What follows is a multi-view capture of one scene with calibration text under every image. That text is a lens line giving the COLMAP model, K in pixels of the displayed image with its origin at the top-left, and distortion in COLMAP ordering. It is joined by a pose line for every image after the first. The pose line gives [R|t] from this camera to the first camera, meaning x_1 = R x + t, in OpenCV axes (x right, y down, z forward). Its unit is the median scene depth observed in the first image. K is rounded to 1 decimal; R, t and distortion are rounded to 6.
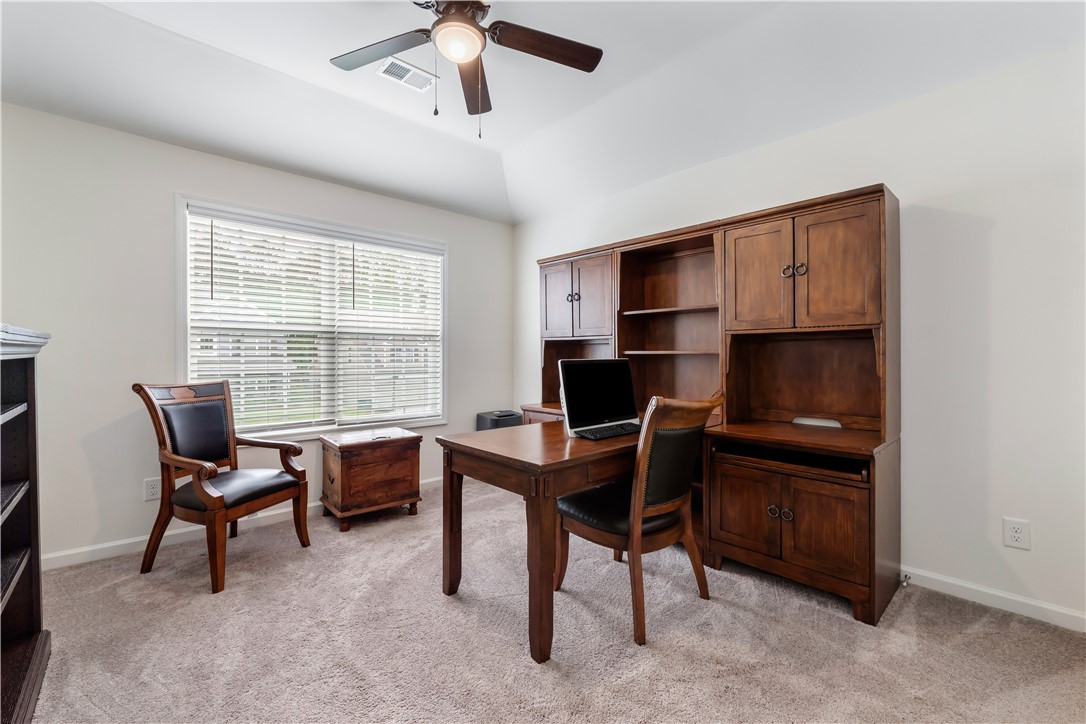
lens RADIAL K [[438.1, 0, 543.0], [0, 438.1, 362.0], [0, 0, 1]] dist [-0.065135, -0.000001]
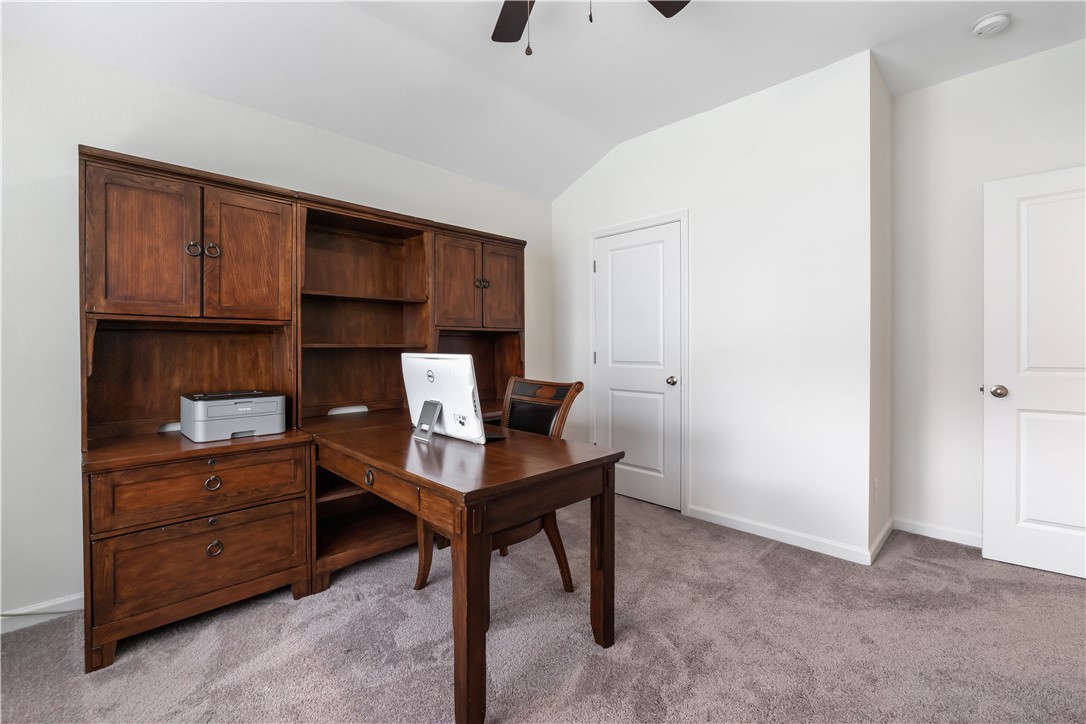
lens RADIAL K [[459.4, 0, 538.6], [0, 459.4, 359.7], [0, 0, 1]] dist [-0.006271, 0.000058]
pose [[-0.045663, -0.024341, 0.998660, -0.768804], [0.020849, 0.999462, 0.025313, -0.012045], [-0.998739, 0.021977, -0.045131, 0.827318]]
